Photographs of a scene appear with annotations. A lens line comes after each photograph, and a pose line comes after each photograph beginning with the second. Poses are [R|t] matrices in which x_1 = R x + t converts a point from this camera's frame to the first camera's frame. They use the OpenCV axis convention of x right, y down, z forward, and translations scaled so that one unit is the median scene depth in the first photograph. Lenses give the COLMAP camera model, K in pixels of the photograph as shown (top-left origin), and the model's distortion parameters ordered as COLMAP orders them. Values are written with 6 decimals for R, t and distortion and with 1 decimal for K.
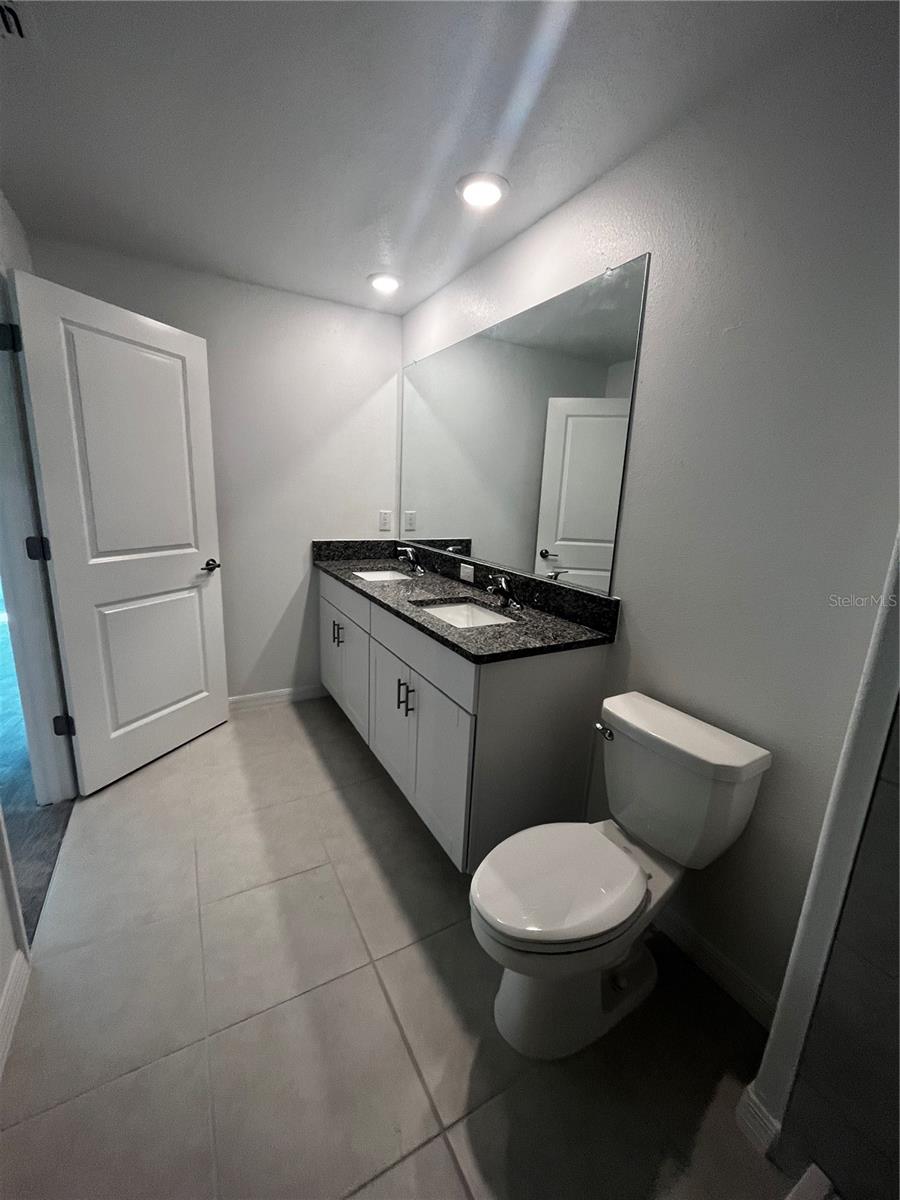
lens RADIAL K [[483.3, 0, 446.4], [0, 483.3, 604.4], [0, 0, 1]] dist [-0.003664, -0.000601]
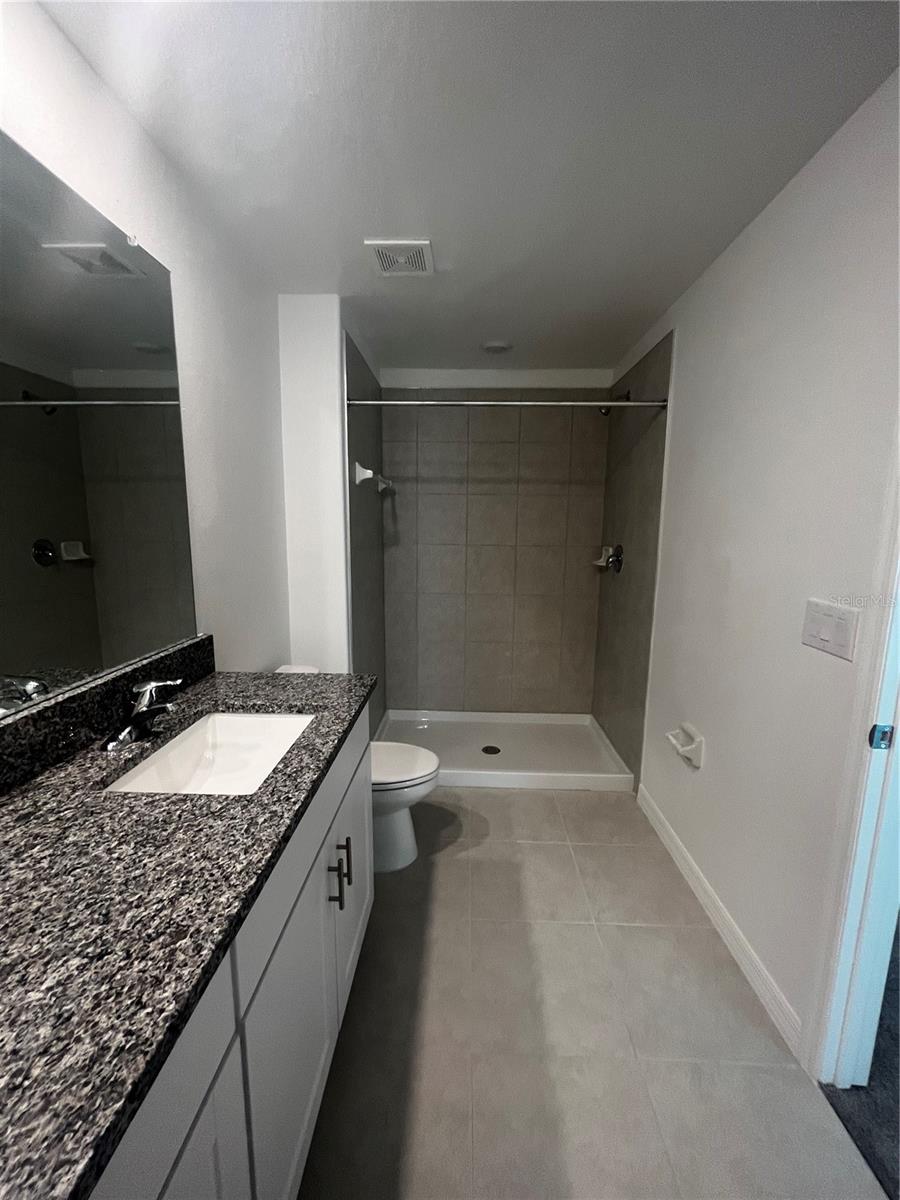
lens RADIAL K [[483.3, 0, 452.2], [0, 483.3, 599.6], [0, 0, 1]] dist [-0.003664, -0.000601]
pose [[-0.859280, -0.134732, 0.493442, -0.442864], [0.064911, 0.928164, 0.366468, -0.332080], [-0.507370, 0.346929, -0.788807, 1.249394]]
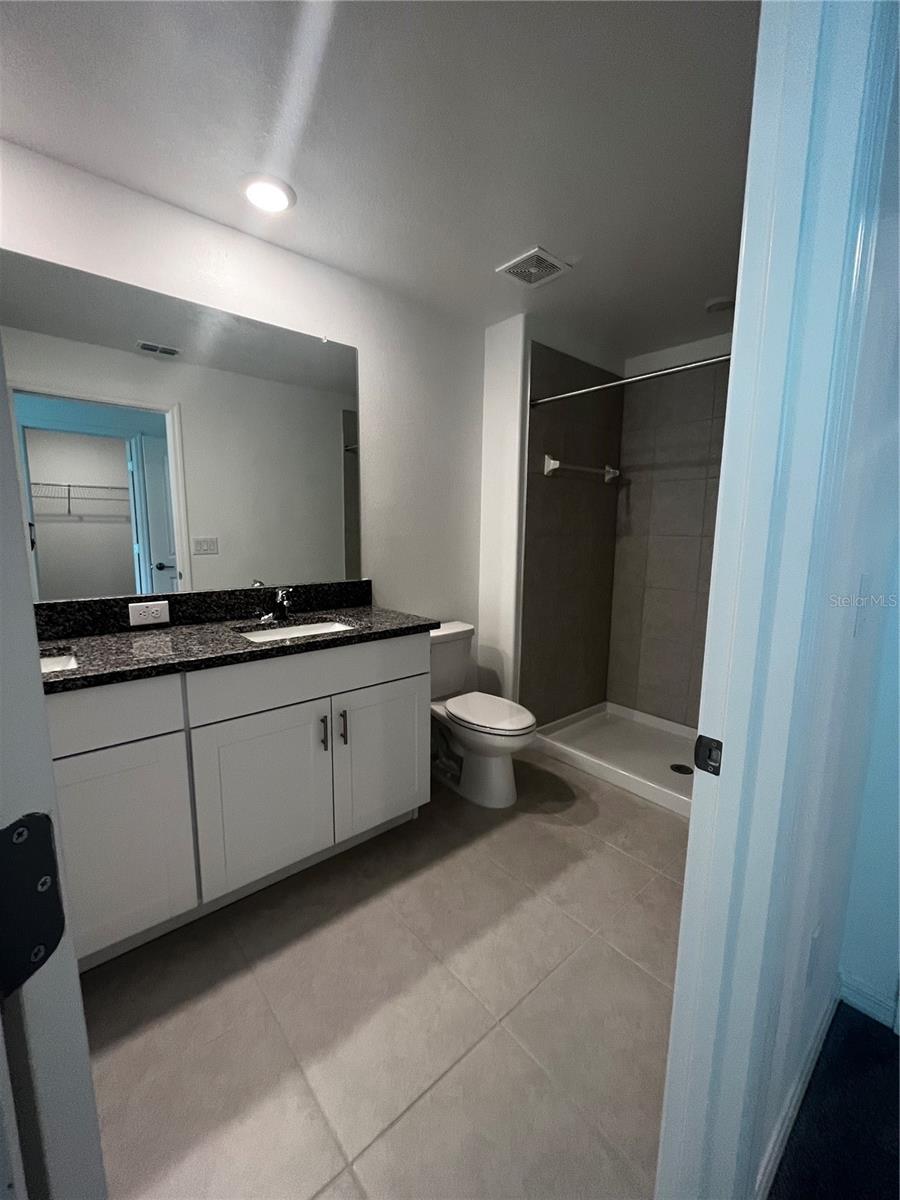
lens RADIAL K [[483.3, 0, 450.9], [0, 483.3, 599.3], [0, 0, 1]] dist [-0.003664, -0.000601]
pose [[-0.206990, -0.189128, 0.959888, -0.925680], [0.202854, 0.951518, 0.231223, -0.200788], [-0.957082, 0.242578, -0.158589, 0.846051]]
